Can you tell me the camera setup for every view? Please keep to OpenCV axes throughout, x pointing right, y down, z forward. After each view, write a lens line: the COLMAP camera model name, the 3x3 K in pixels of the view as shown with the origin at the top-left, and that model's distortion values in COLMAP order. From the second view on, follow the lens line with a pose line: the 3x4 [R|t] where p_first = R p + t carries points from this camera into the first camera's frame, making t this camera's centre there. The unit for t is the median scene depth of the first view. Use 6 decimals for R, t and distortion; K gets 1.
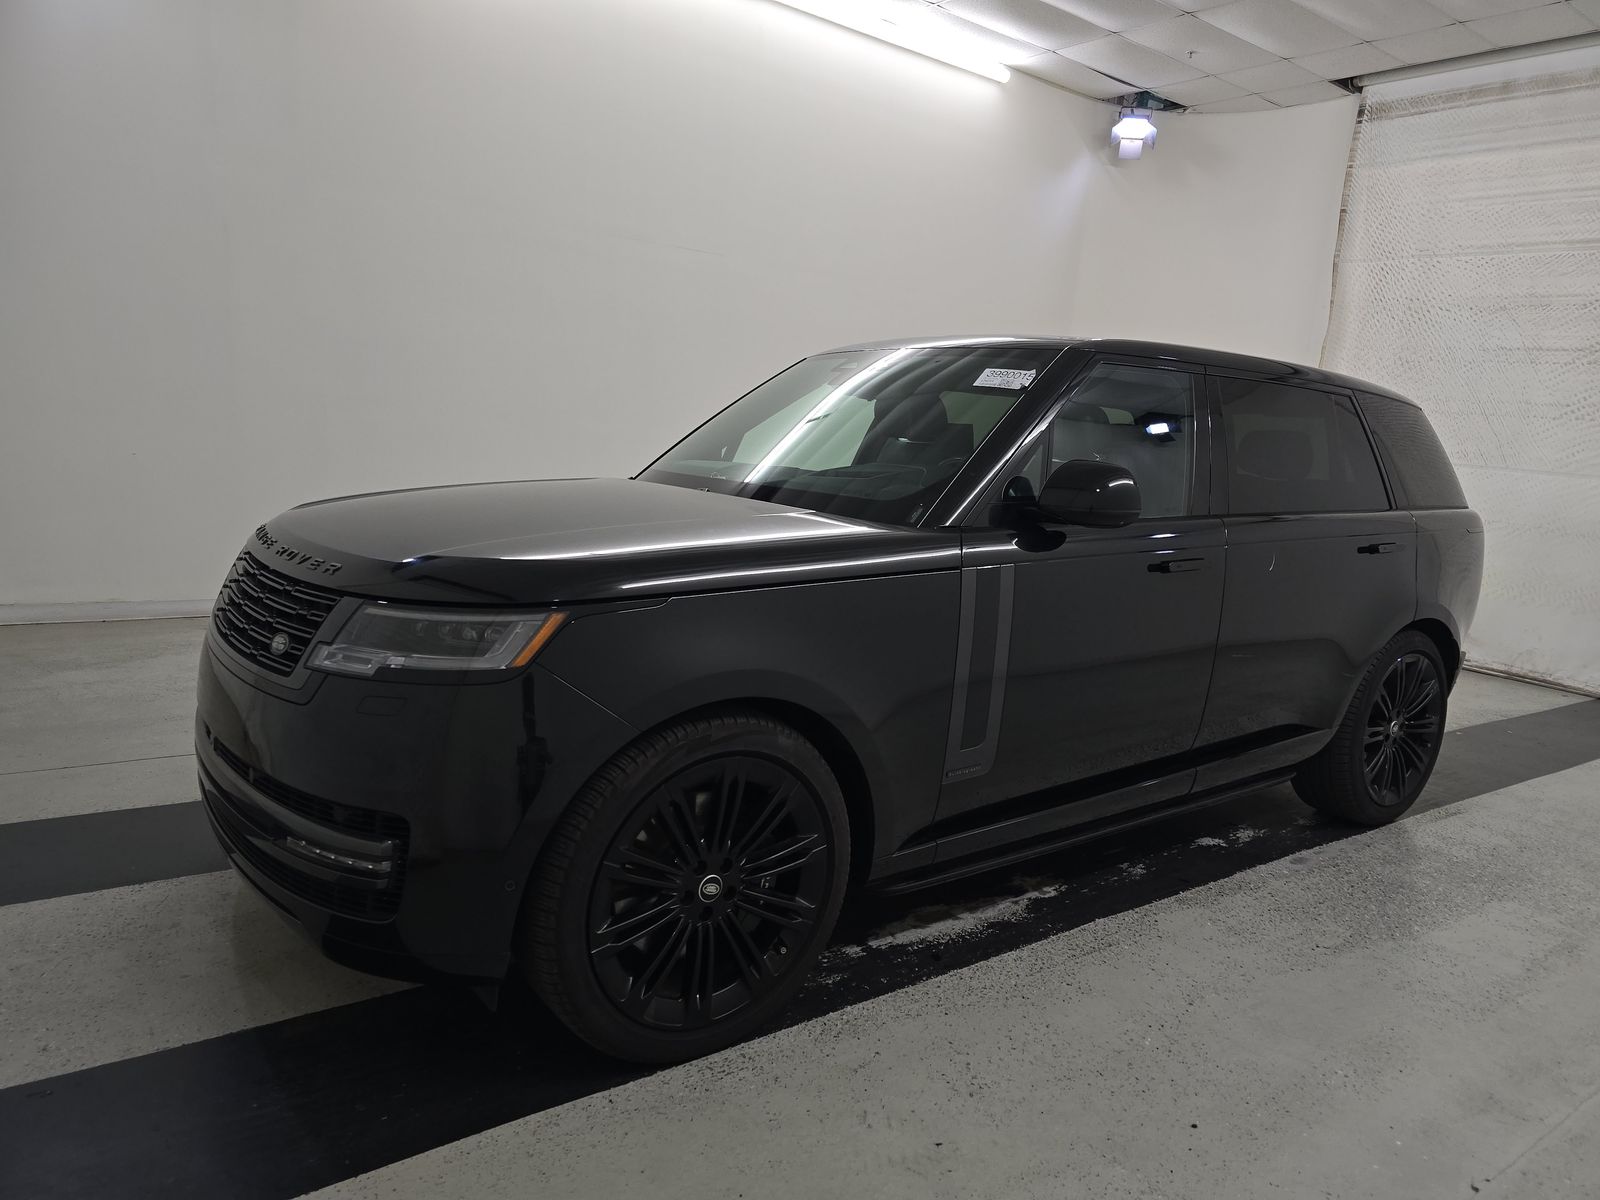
lens RADIAL K [[1044.8, 0, 789.9], [0, 1044.8, 593.8], [0, 0, 1]] dist [0.054870, -0.027436]
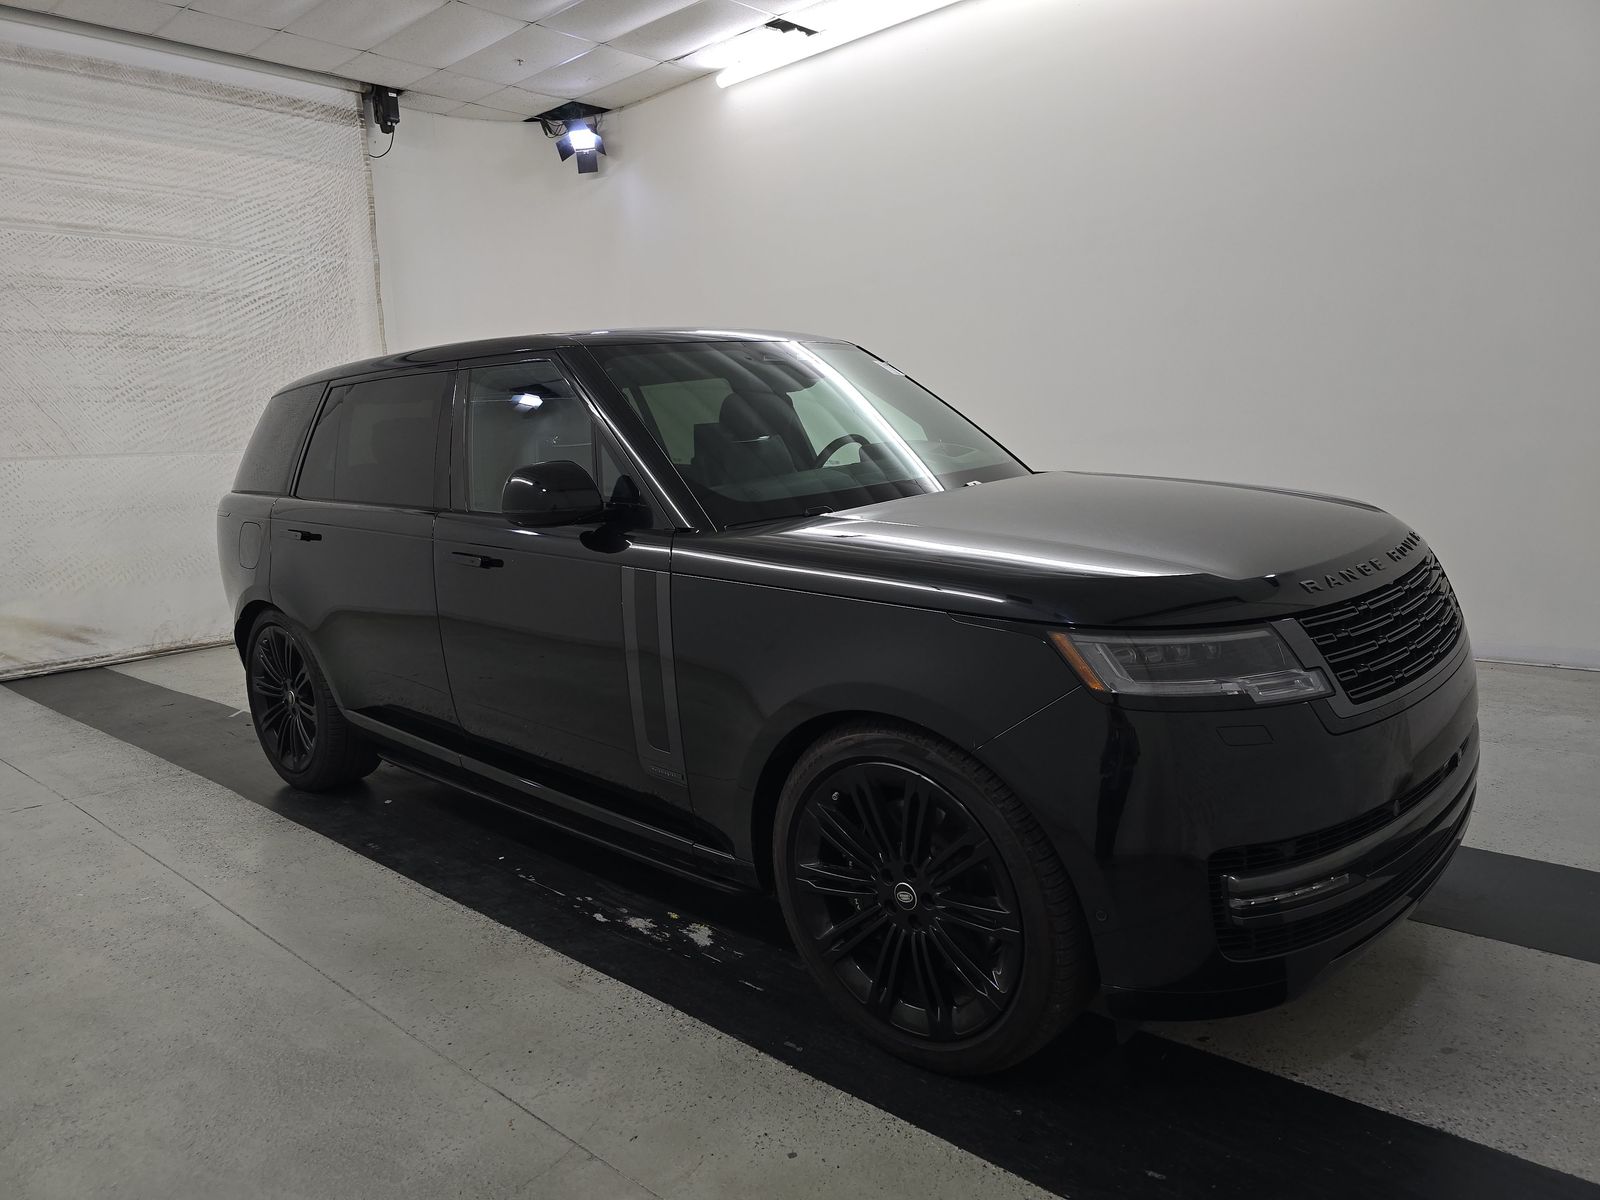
lens RADIAL K [[1077.5, 0, 802.9], [0, 1077.5, 609.3], [0, 0, 1]] dist [0.029897, -0.025365]
pose [[-0.203844, -0.234590, 0.950482, -0.441442], [0.203561, 0.939491, 0.275534, -0.127633], [-0.957607, 0.249647, -0.143757, 0.559814]]
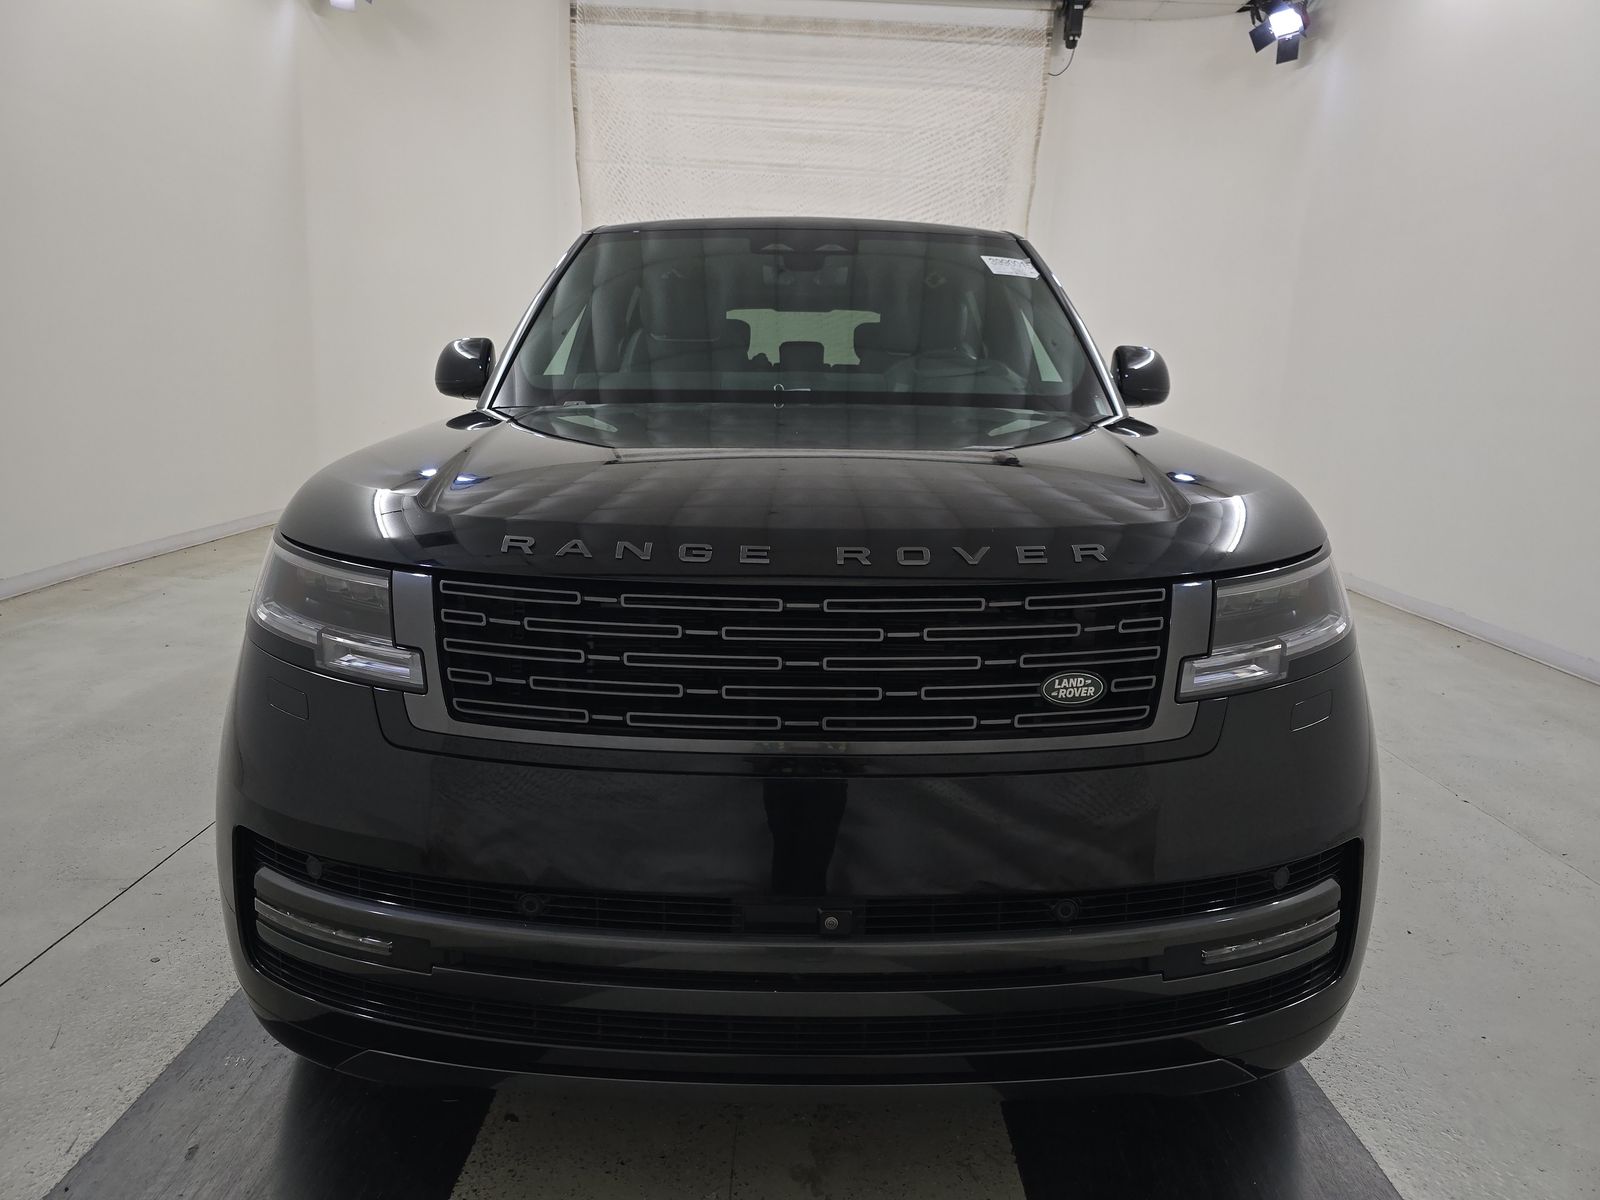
lens RADIAL K [[1077.5, 0, 802.9], [0, 1077.5, 609.3], [0, 0, 1]] dist [0.029897, -0.025365]
pose [[0.588427, -0.230089, 0.775121, -0.314318], [0.155610, 0.972960, 0.170687, -0.038697], [-0.793435, 0.020180, 0.608320, 0.223388]]
